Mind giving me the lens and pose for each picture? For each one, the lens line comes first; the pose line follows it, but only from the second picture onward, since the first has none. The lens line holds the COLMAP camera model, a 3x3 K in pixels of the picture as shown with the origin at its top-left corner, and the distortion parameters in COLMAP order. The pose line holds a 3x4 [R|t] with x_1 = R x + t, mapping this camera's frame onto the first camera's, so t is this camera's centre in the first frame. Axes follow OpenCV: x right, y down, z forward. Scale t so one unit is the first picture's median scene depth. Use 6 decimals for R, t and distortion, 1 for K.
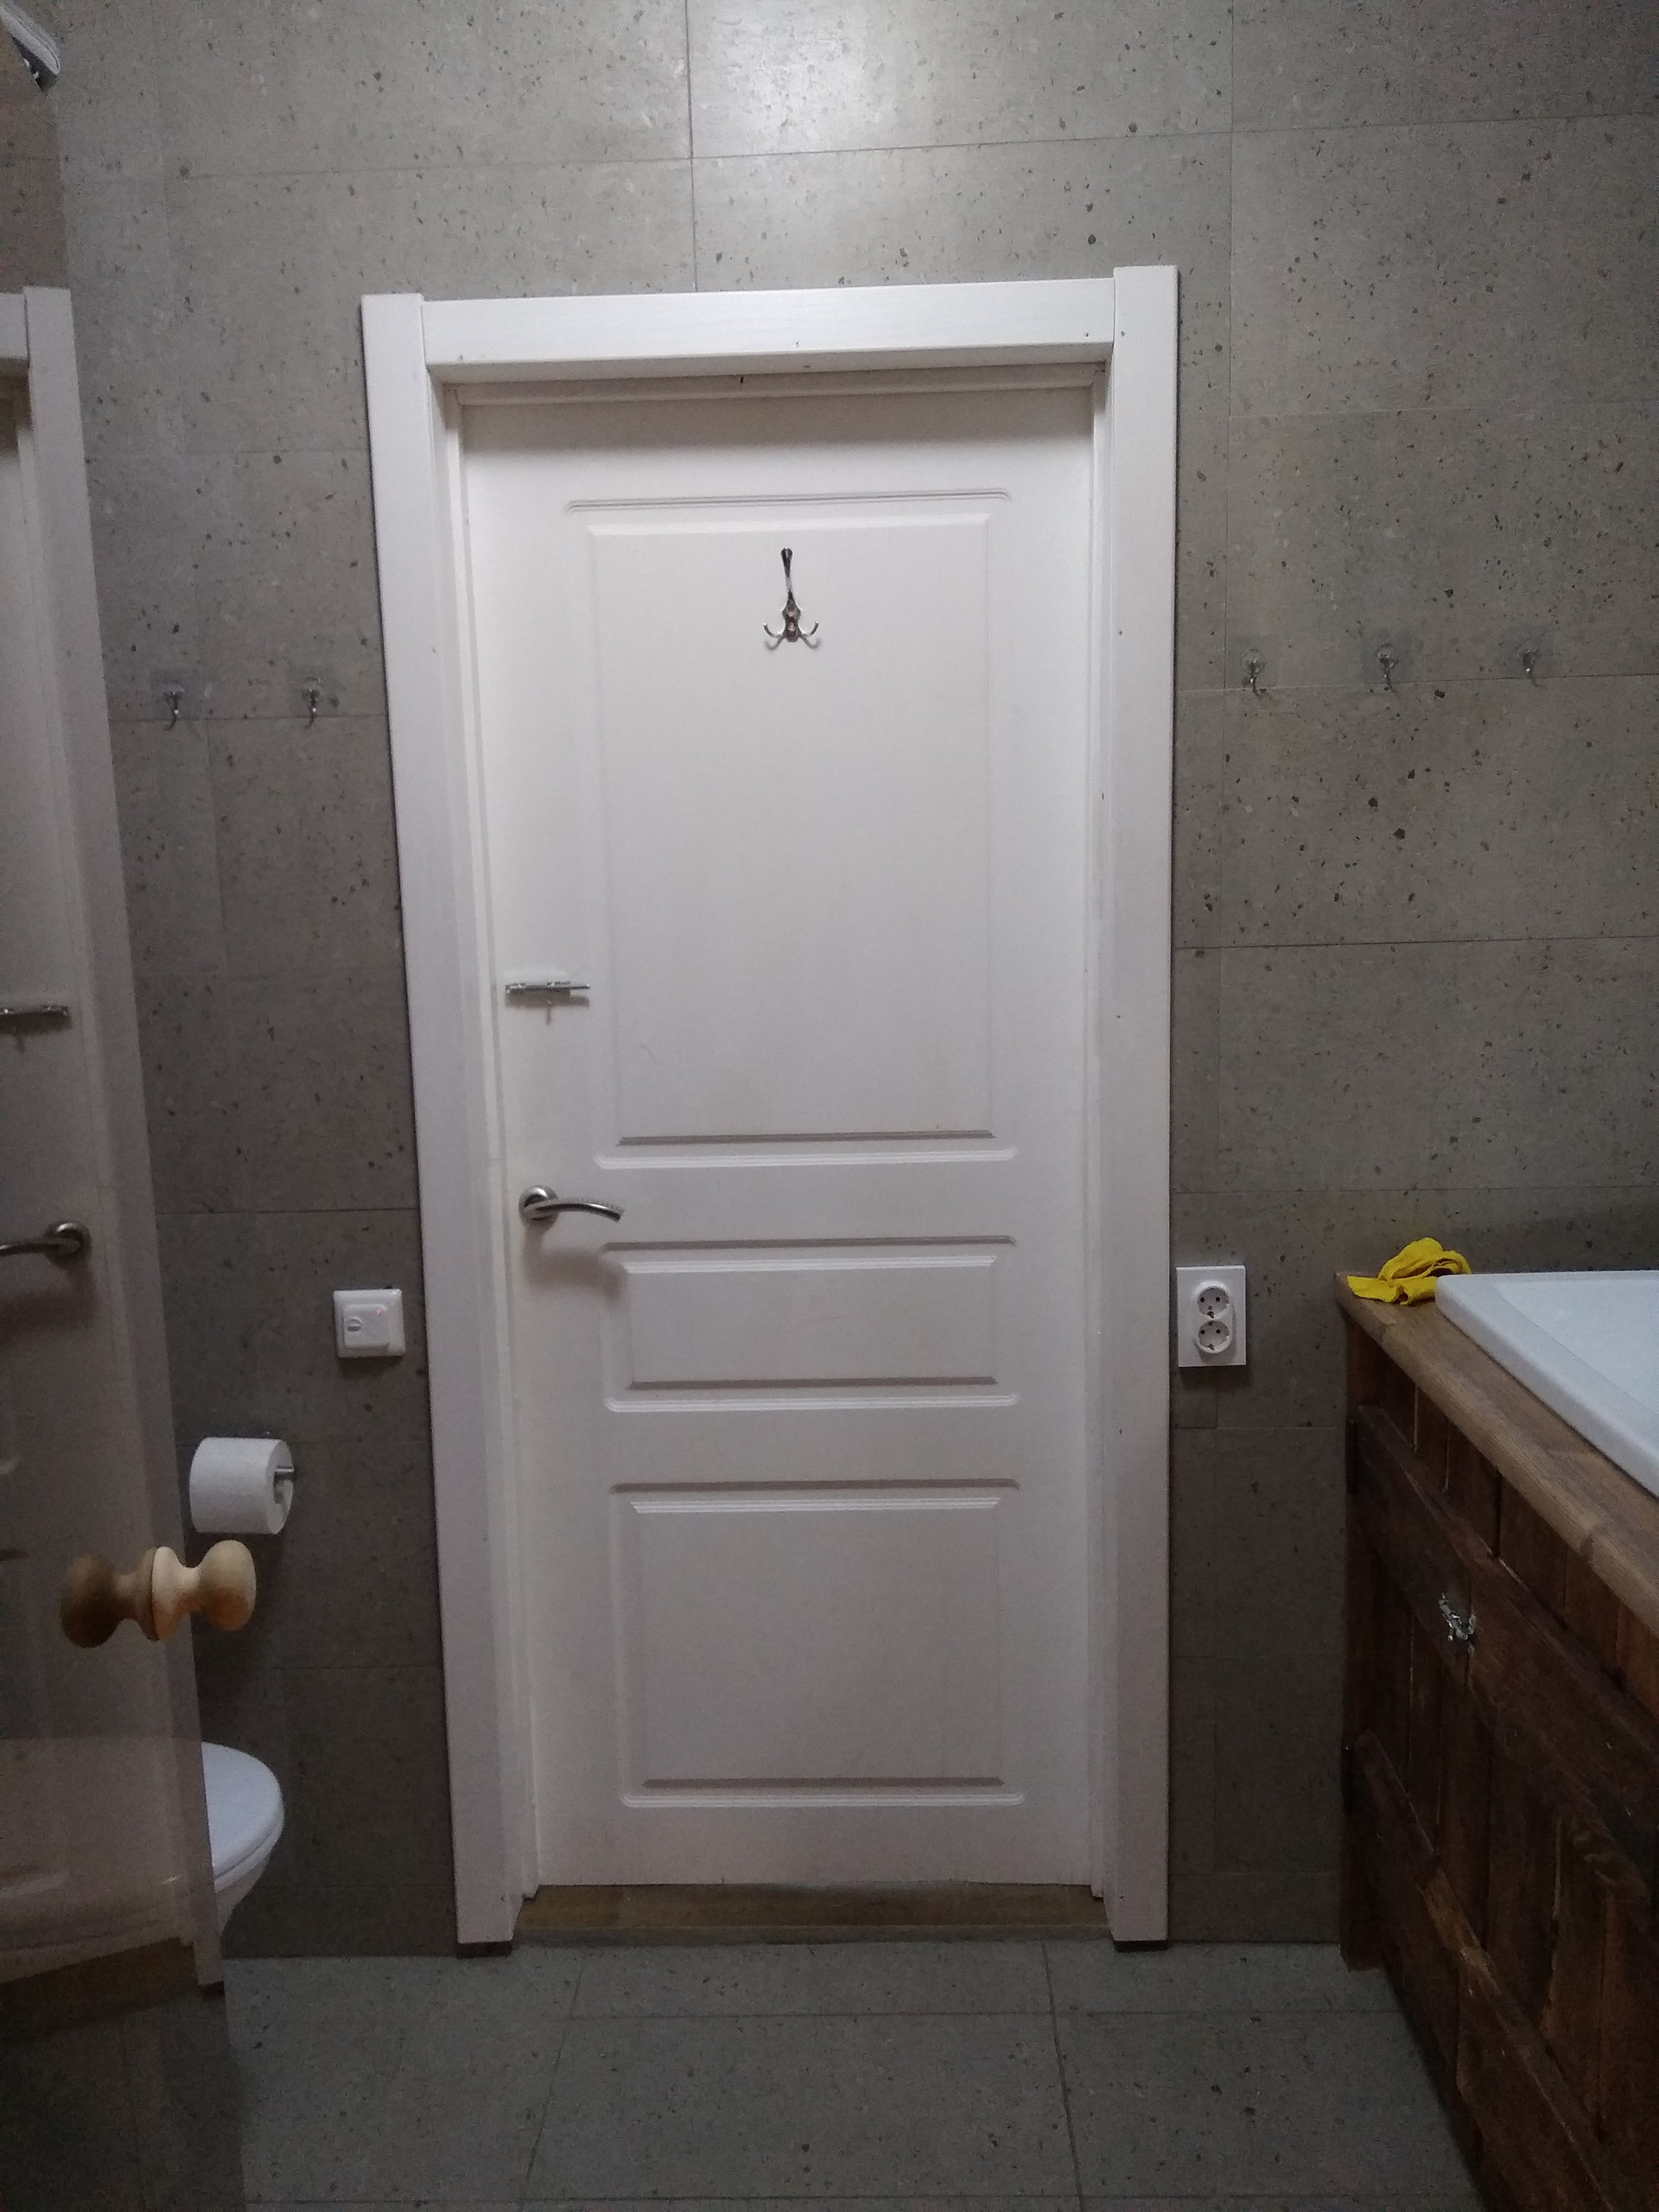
lens RADIAL K [[1771.5, 0, 829.5], [0, 1771.5, 1106.0], [0, 0, 1]] dist [0.076444, -0.126295]
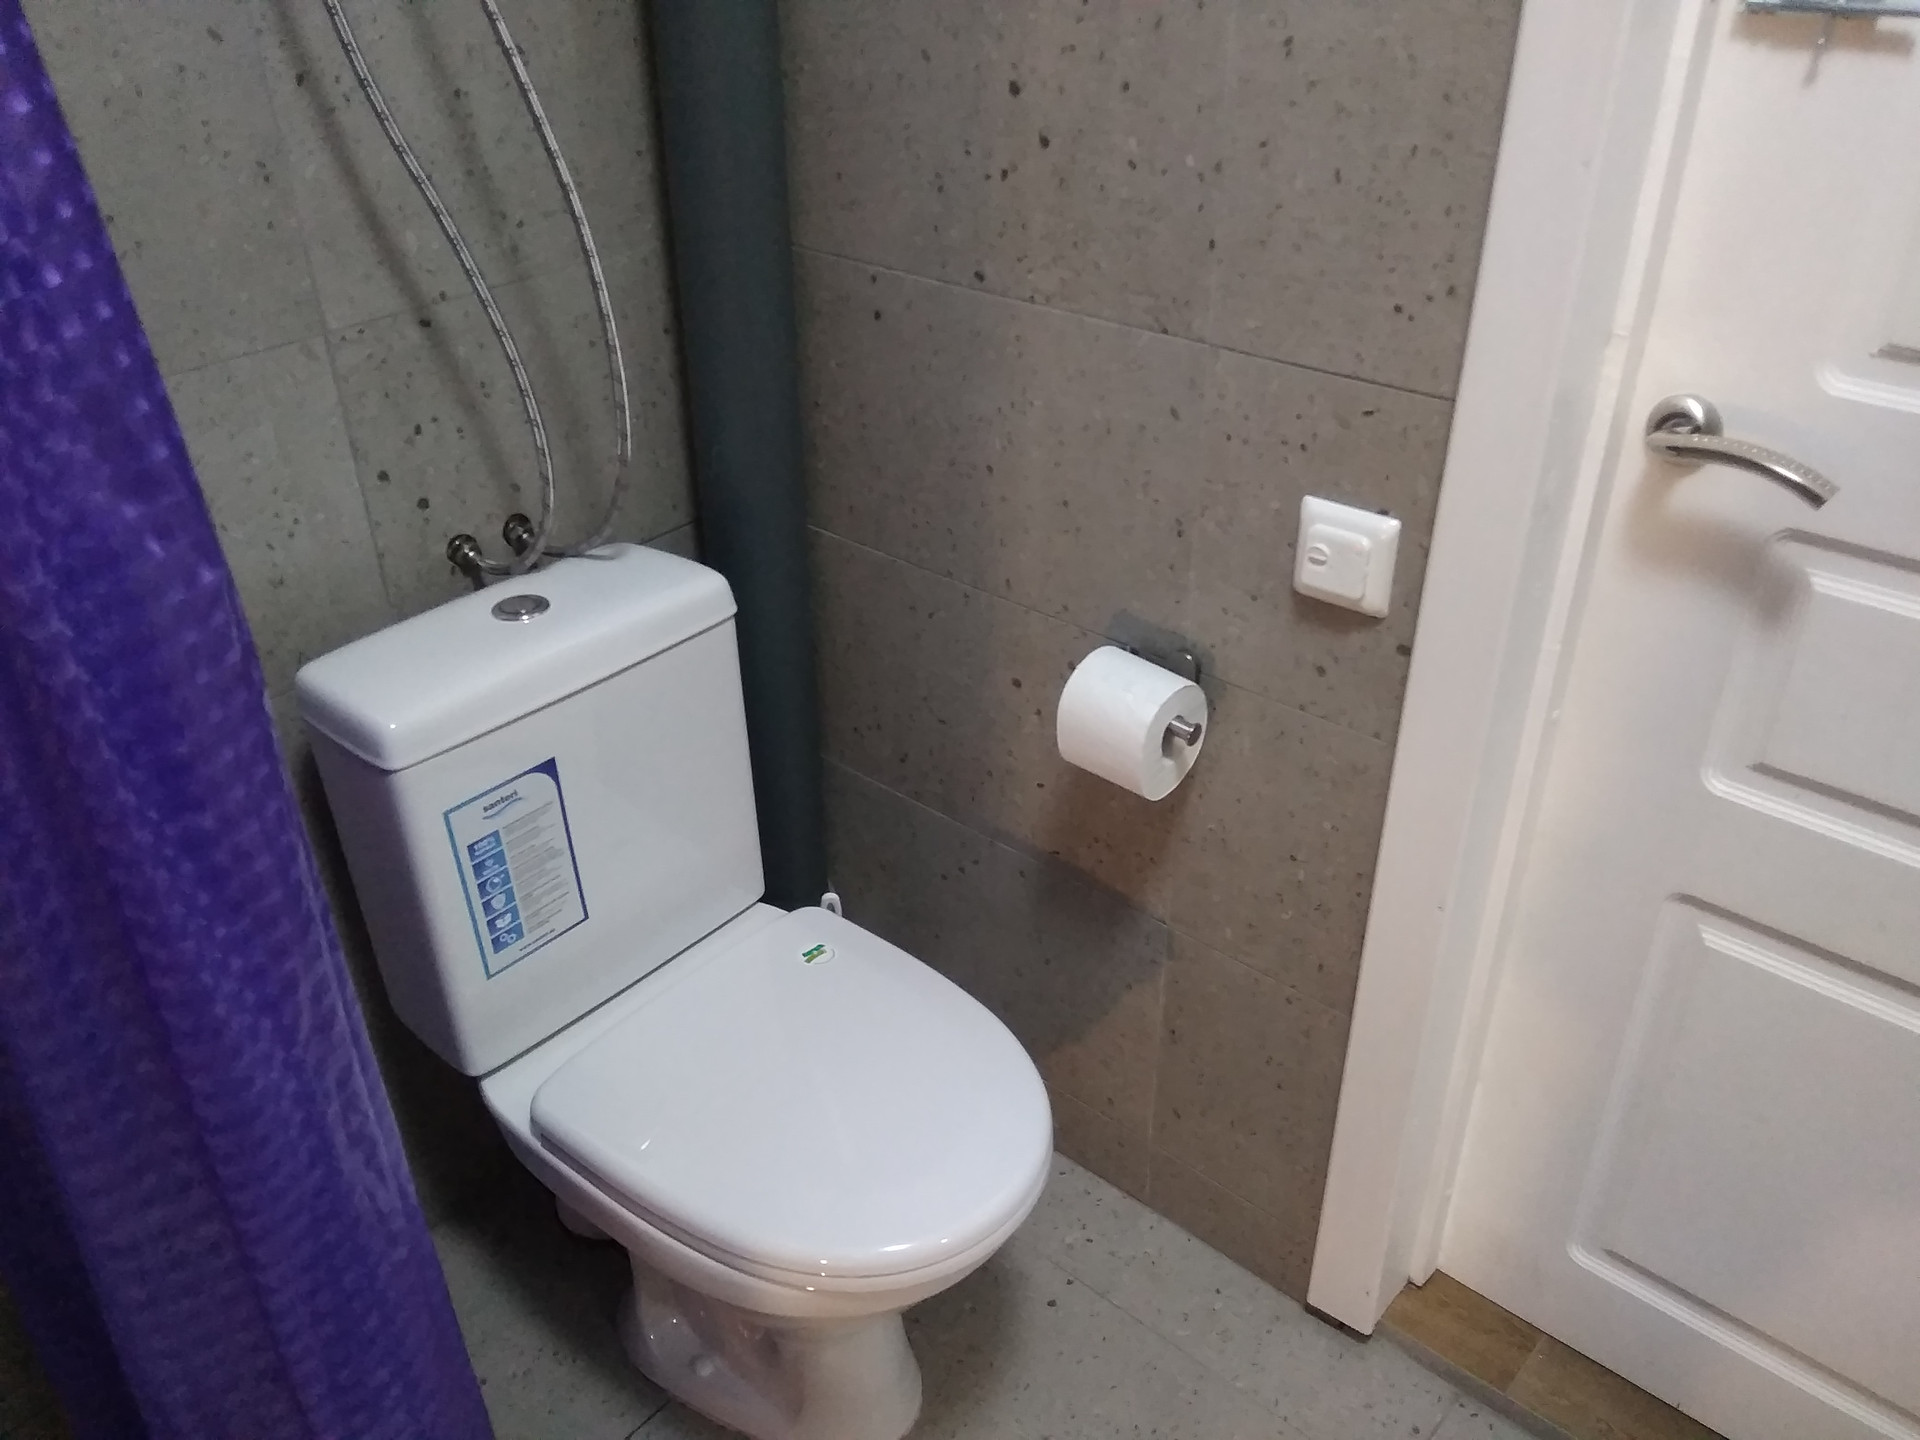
lens RADIAL K [[1537.7, 0, 960.0], [0, 1537.7, 720.0], [0, 0, 1]] dist [0.076444, -0.126295]
pose [[0.765359, 0.349754, -0.540275, -0.043486], [-0.103532, 0.895427, 0.433003, -0.051821], [0.635222, -0.275467, 0.721534, 0.495507]]
